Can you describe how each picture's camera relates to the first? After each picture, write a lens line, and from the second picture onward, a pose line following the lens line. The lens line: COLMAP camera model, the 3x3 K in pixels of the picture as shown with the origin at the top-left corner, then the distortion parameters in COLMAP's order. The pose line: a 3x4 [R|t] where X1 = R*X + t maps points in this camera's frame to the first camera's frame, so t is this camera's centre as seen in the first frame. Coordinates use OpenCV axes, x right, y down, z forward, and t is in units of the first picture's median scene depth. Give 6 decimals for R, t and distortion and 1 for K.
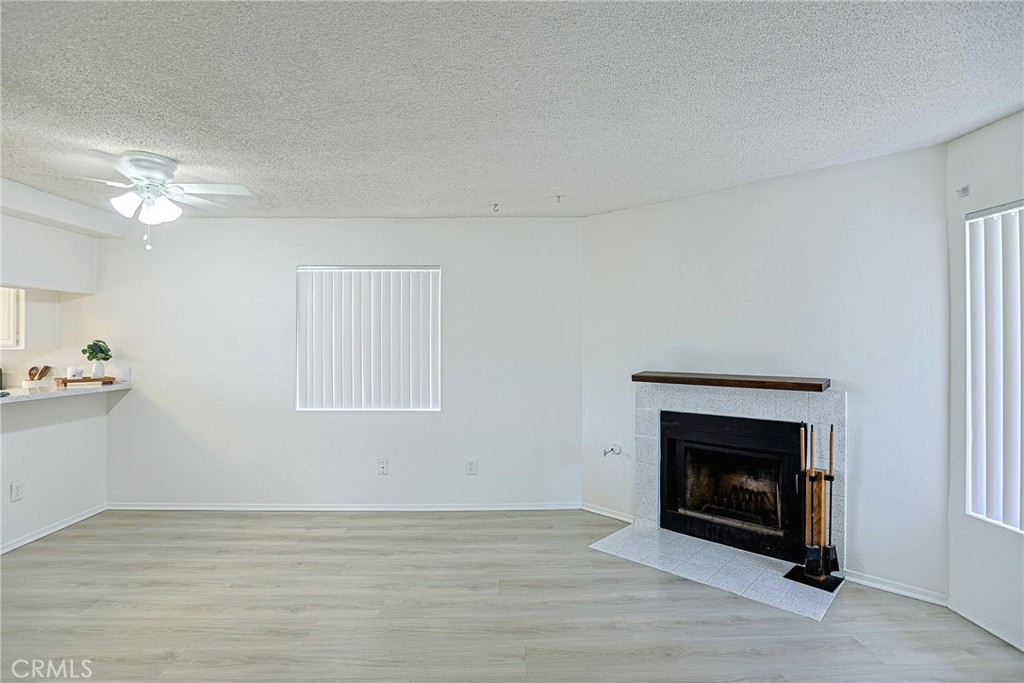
lens RADIAL K [[494.0, 0, 515.4], [0, 494.0, 346.3], [0, 0, 1]] dist [-0.050960, 0.017561]
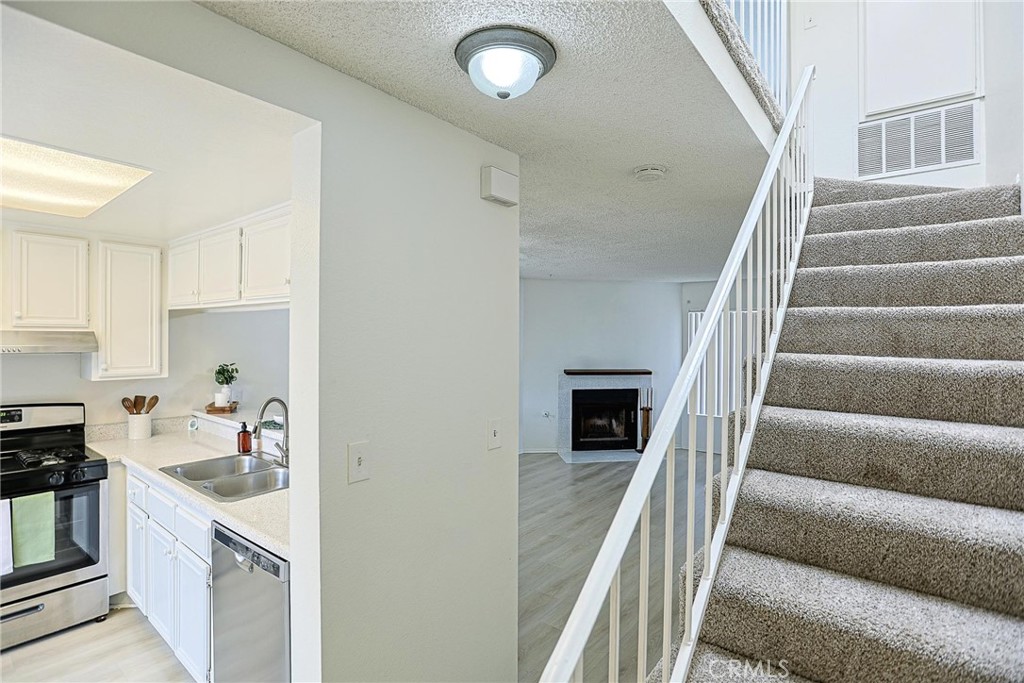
lens RADIAL K [[494.0, 0, 515.4], [0, 494.0, 346.3], [0, 0, 1]] dist [-0.050960, 0.017561]
pose [[0.635710, -0.009340, 0.771871, -1.351162], [-0.003036, 0.999889, 0.014599, -0.066910], [-0.771922, -0.011624, 0.635611, -0.049970]]
